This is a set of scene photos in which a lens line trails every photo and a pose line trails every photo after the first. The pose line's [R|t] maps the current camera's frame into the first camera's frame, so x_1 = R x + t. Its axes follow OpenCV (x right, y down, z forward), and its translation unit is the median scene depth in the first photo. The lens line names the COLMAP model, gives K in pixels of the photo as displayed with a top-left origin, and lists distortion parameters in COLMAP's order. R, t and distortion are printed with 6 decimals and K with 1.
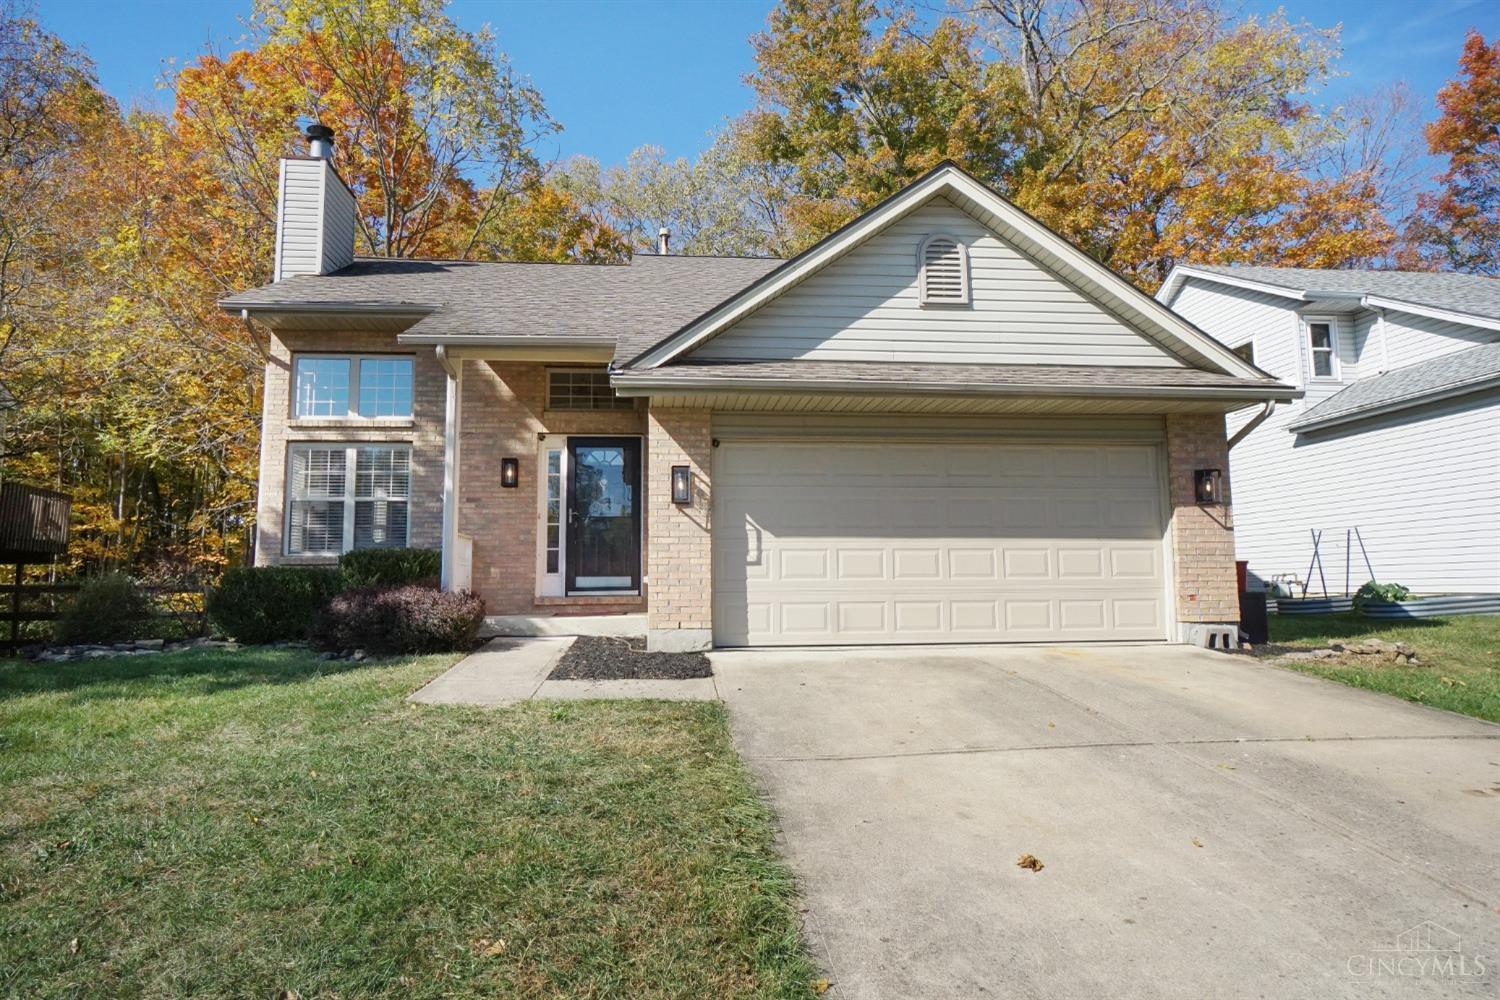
lens RADIAL K [[961.4, 0, 714.5], [0, 961.4, 500.4], [0, 0, 1]] dist [-0.004068, 0.002681]
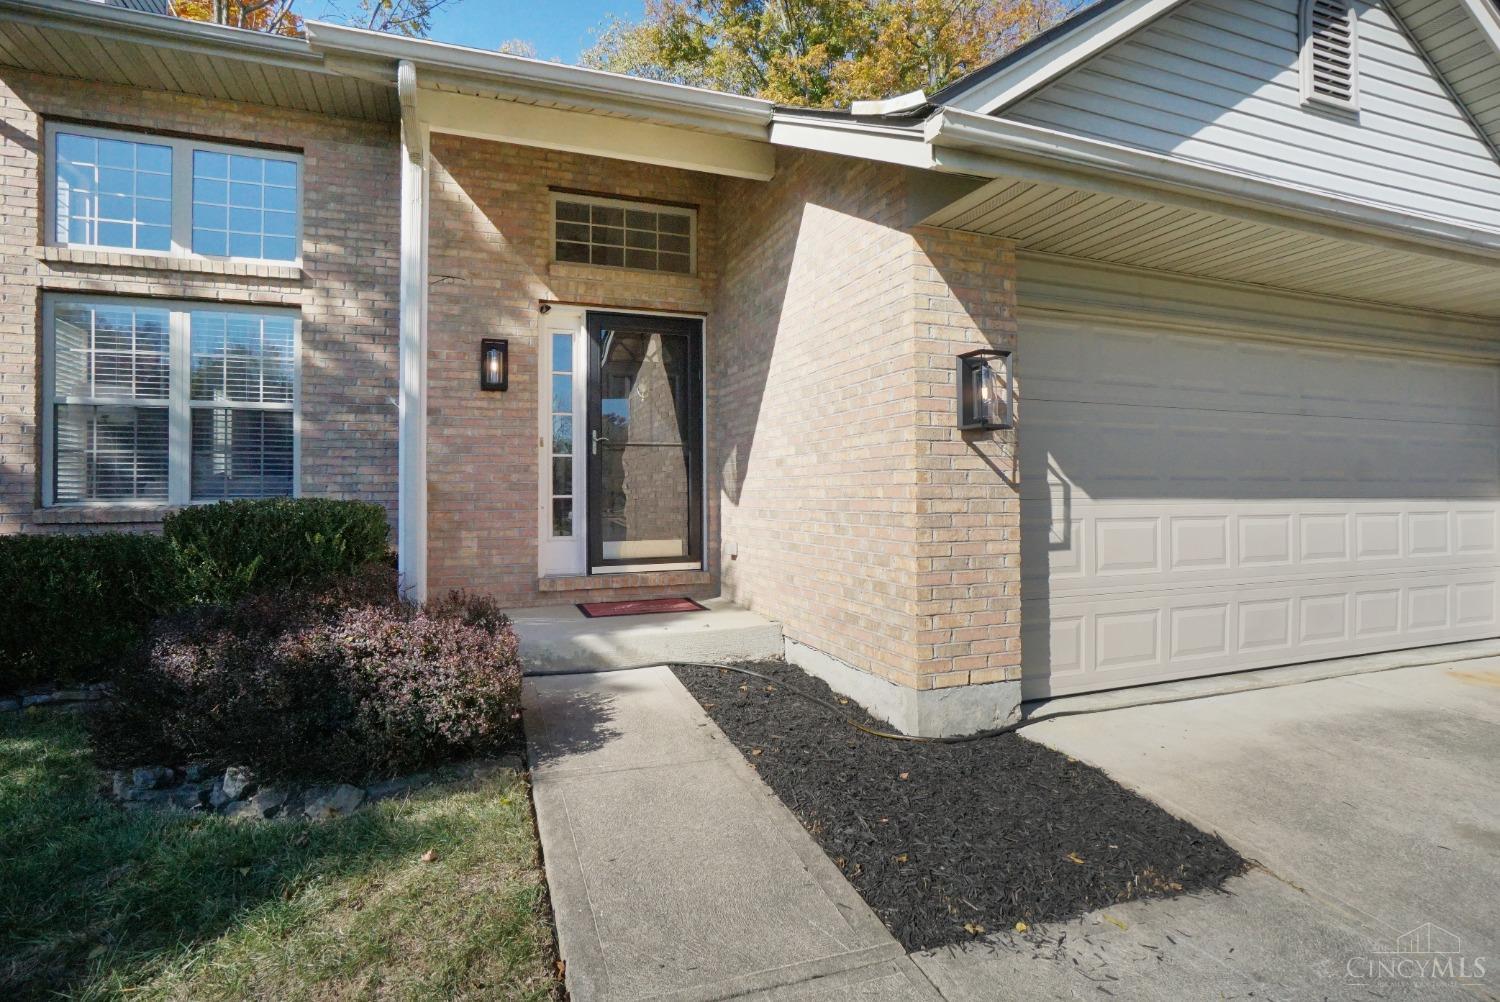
lens RADIAL K [[796.0, 0, 744.7], [0, 796.0, 505.4], [0, 0, 1]] dist [-0.056907, 0.029584]
pose [[0.961744, 0.000381, 0.273949, -0.198215], [-0.028271, 0.994798, 0.097867, 0.003807], [-0.272486, -0.101868, 0.956752, 0.498140]]
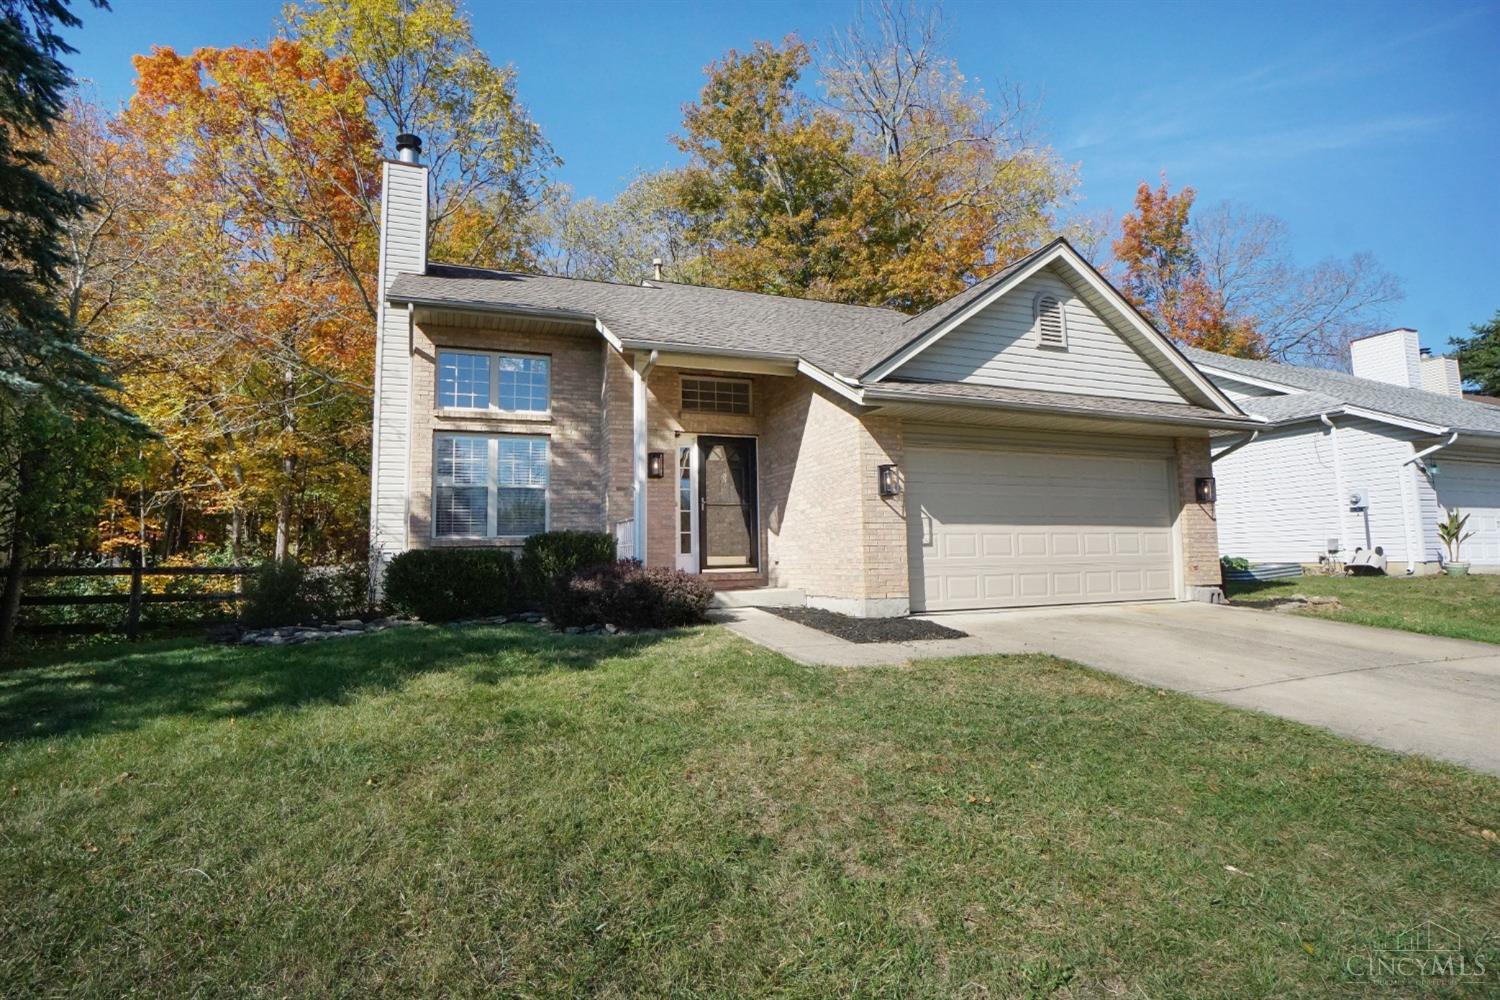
lens RADIAL K [[796.0, 0, 744.7], [0, 796.0, 504.4], [0, 0, 1]] dist [-0.056907, 0.029584]
pose [[0.957925, 0.012545, 0.286745, -0.380521], [-0.016971, 0.999772, 0.012953, 0.003259], [-0.286517, -0.017275, 0.957919, 0.069946]]
